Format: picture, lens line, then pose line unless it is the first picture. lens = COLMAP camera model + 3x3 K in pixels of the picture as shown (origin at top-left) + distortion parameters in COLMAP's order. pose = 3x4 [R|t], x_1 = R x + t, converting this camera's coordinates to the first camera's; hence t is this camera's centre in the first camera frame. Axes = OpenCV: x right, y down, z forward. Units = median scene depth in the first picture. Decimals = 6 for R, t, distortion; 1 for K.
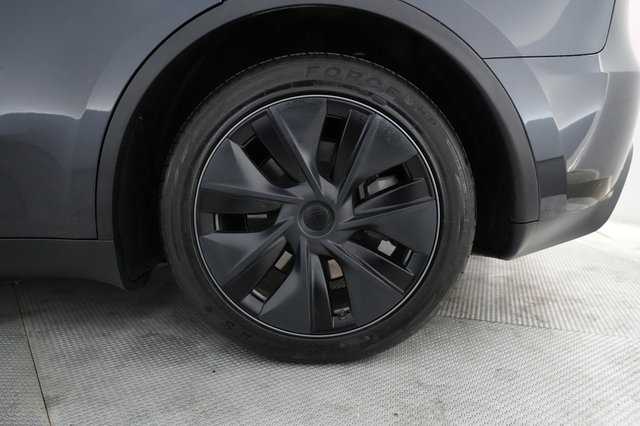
lens RADIAL K [[508.9, 0, 319.2], [0, 508.9, 215.2], [0, 0, 1]] dist [-0.011351, -0.005524]
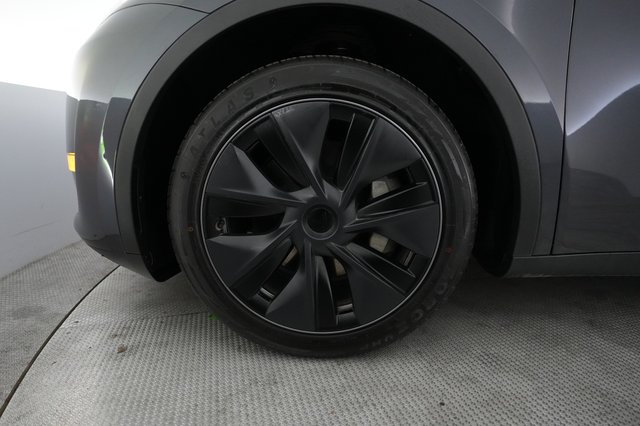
lens RADIAL K [[392.8, 0, 321.2], [0, 392.8, 209.8], [0, 0, 1]] dist [0.000196, 0.001642]
pose [[0.999986, -0.005318, 0.000748, -0.004330], [0.005220, 0.995255, 0.097163, -0.094036], [-0.001261, -0.097157, 0.995268, 0.215165]]
